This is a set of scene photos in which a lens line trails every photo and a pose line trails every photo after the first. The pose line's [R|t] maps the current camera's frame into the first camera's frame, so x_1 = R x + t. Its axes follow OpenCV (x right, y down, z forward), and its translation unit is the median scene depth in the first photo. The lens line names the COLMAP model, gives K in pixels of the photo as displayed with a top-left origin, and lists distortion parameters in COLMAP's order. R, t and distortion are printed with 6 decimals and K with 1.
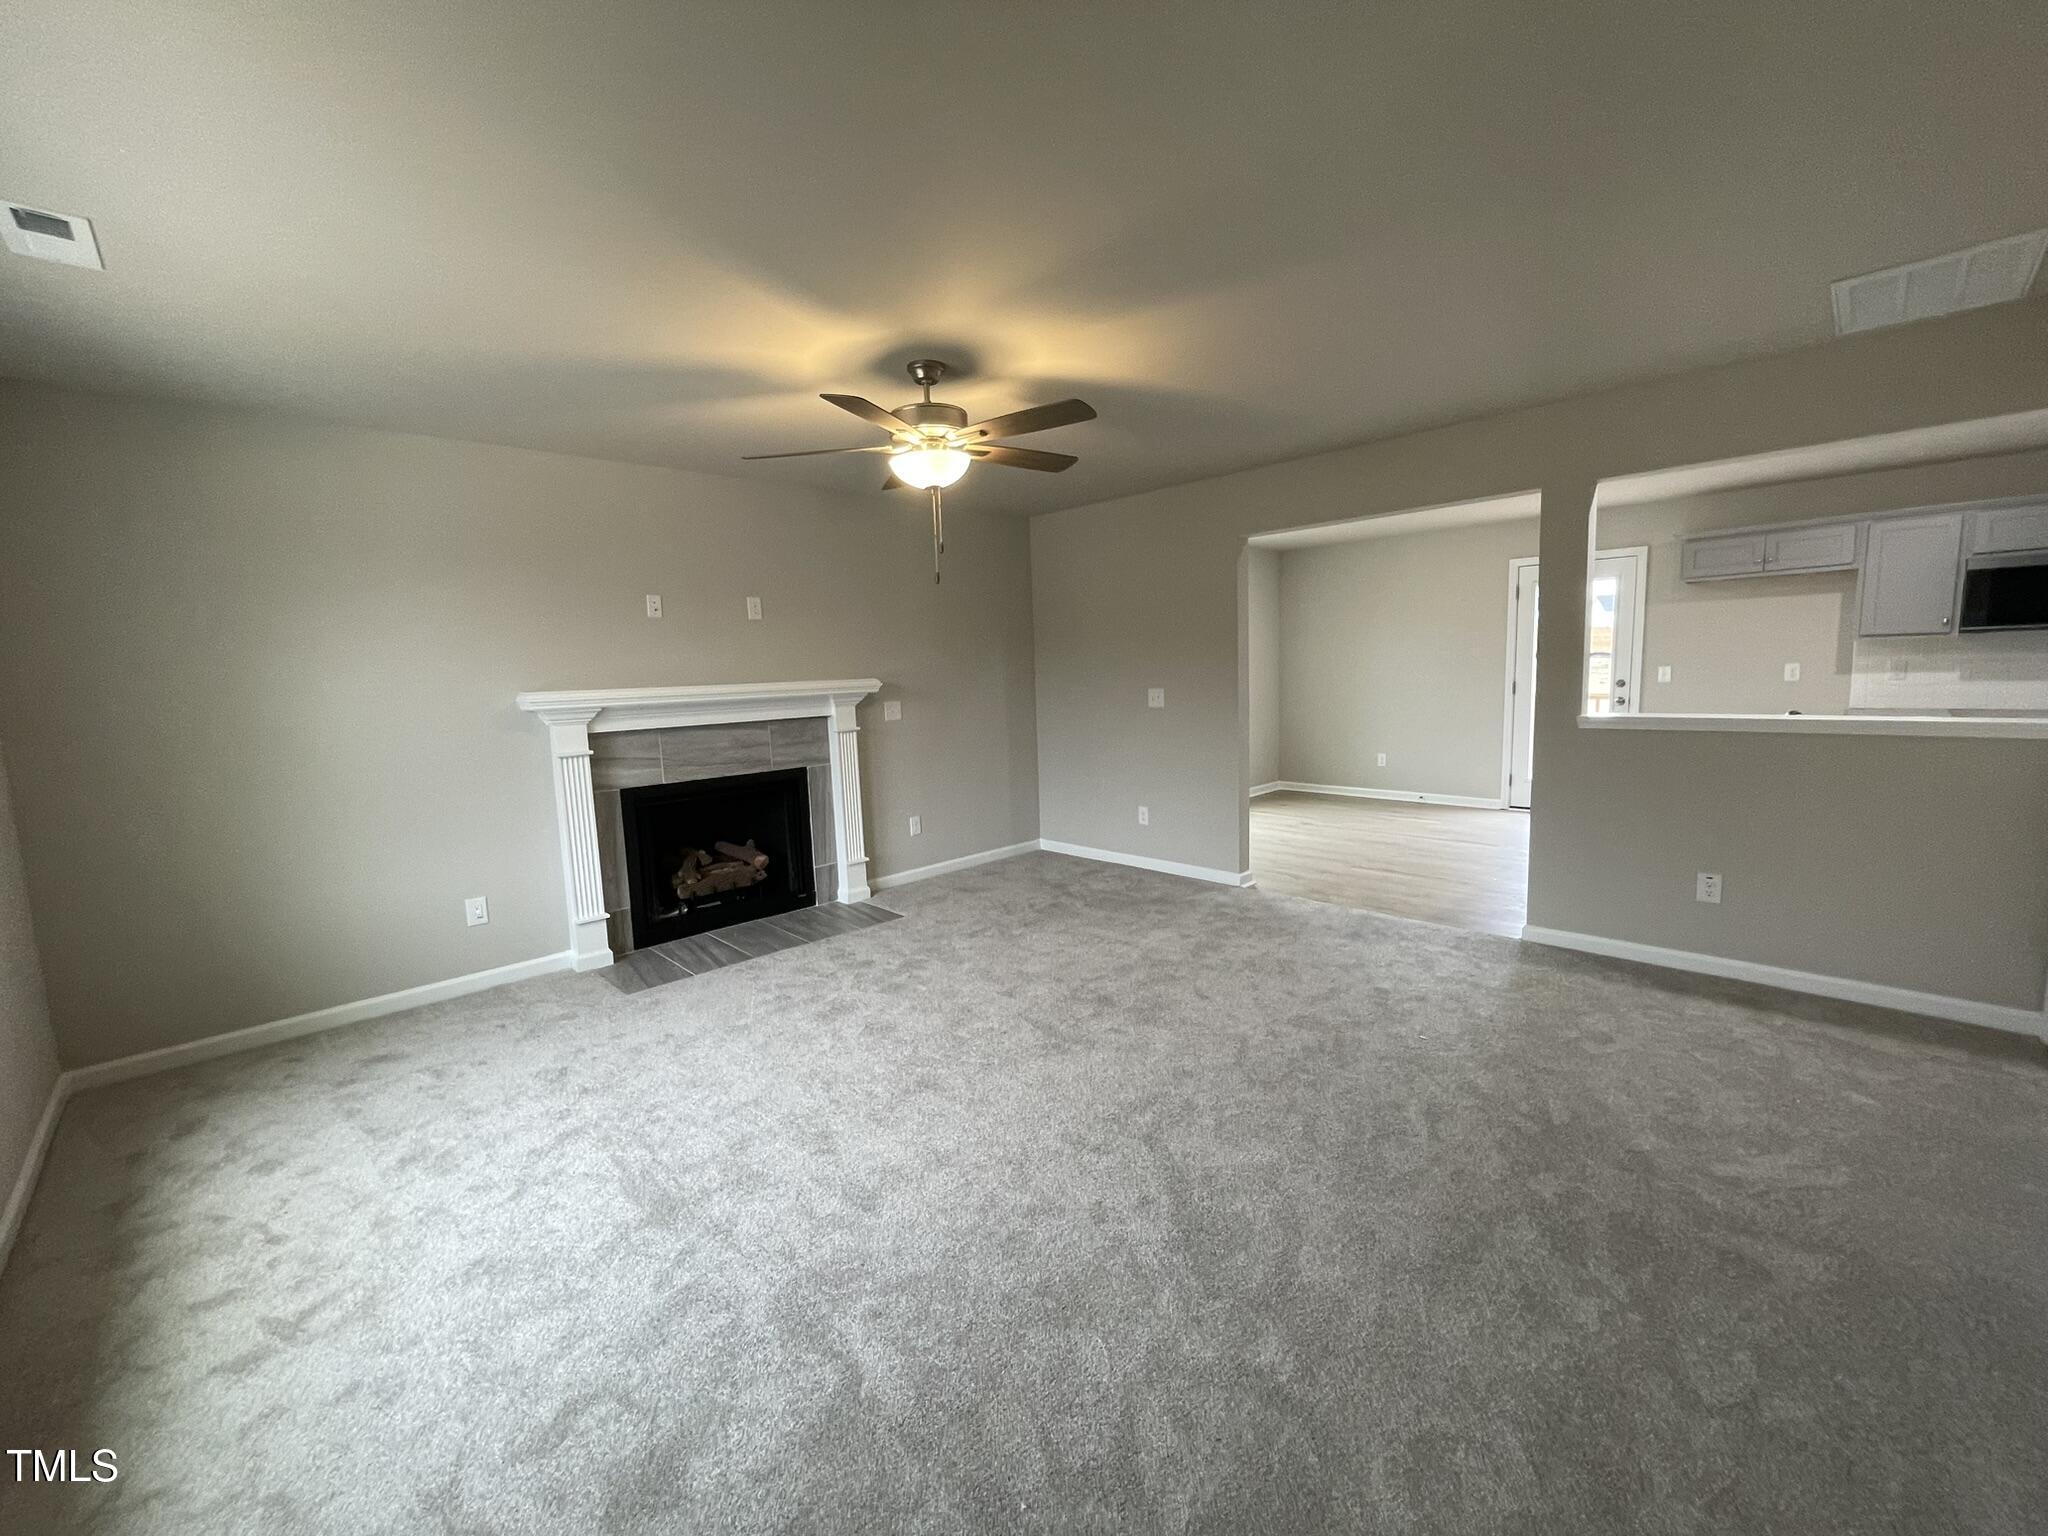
lens RADIAL K [[841.8, 0, 1023.2], [0, 841.8, 773.0], [0, 0, 1]] dist [-0.000962, -0.000047]
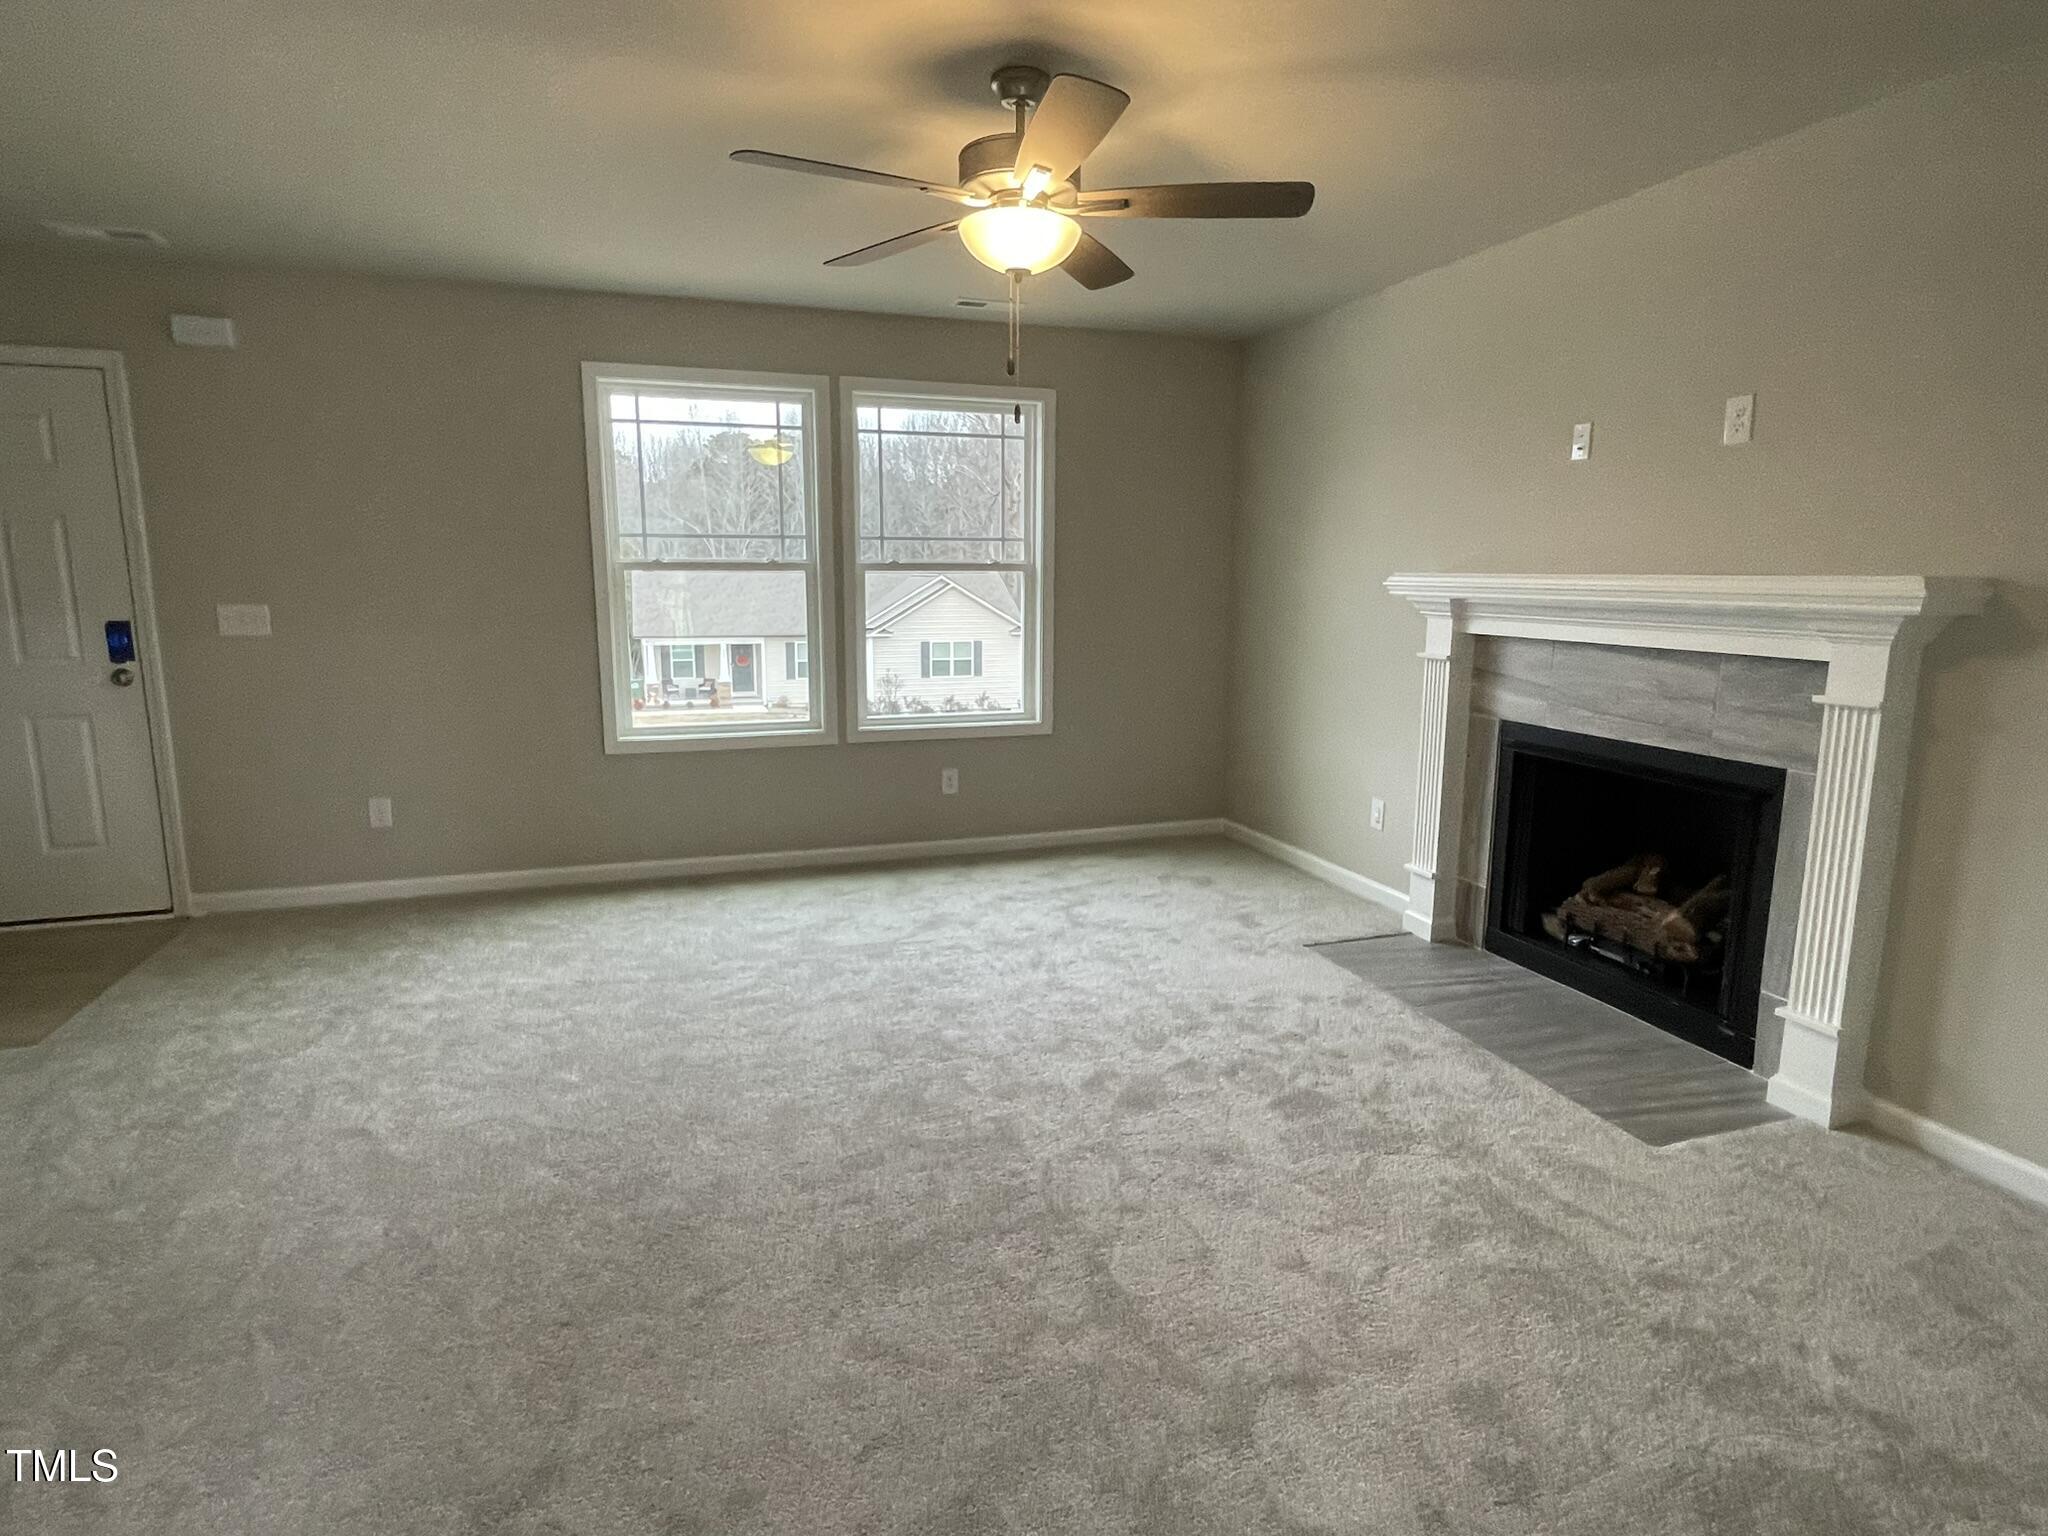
lens RADIAL K [[1123.3, 0, 1024.0], [0, 1123.3, 768.0], [0, 0, 1]] dist [0.035591, 0.000080]
pose [[-0.426172, 0.189850, -0.884497, 0.534635], [-0.106284, 0.960452, 0.257363, -0.143767], [0.898377, 0.203689, -0.389140, 1.035410]]
